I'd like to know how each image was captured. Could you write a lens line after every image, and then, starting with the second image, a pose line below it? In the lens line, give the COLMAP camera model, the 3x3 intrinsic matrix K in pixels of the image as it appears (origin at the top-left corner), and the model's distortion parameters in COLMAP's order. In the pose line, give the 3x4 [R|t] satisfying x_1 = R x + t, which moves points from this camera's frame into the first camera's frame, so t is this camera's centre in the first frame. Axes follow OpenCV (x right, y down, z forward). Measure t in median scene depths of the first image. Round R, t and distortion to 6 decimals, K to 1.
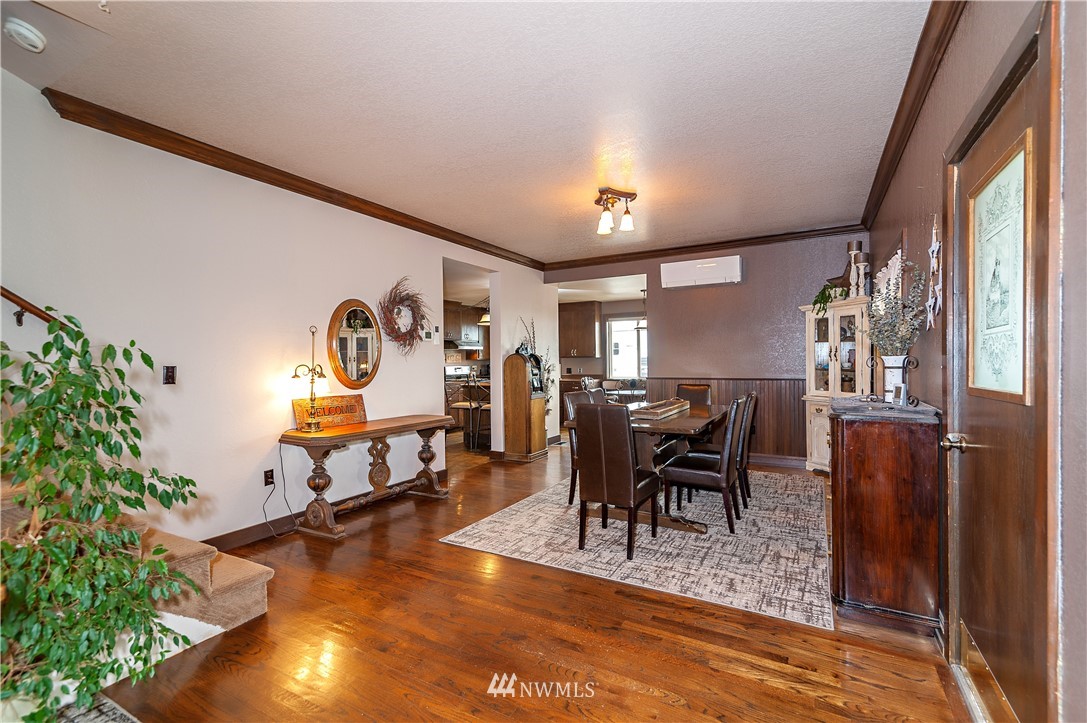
lens RADIAL K [[495.5, 0, 545.8], [0, 495.5, 366.3], [0, 0, 1]] dist [0.016373, -0.000909]
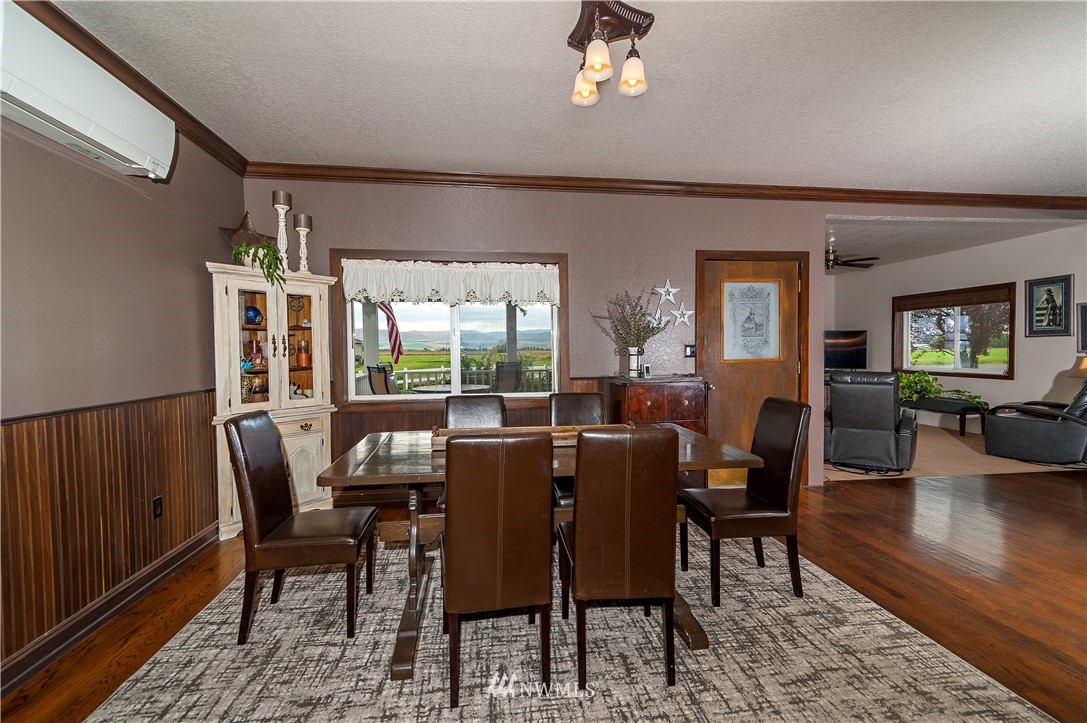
lens RADIAL K [[495.5, 0, 544.5], [0, 495.5, 369.8], [0, 0, 1]] dist [0.016373, -0.000909]
pose [[-0.610053, -0.012794, 0.792257, -0.285372], [0.024309, 0.999097, 0.034853, -0.015872], [-0.791987, 0.040521, -0.609191, 1.717497]]
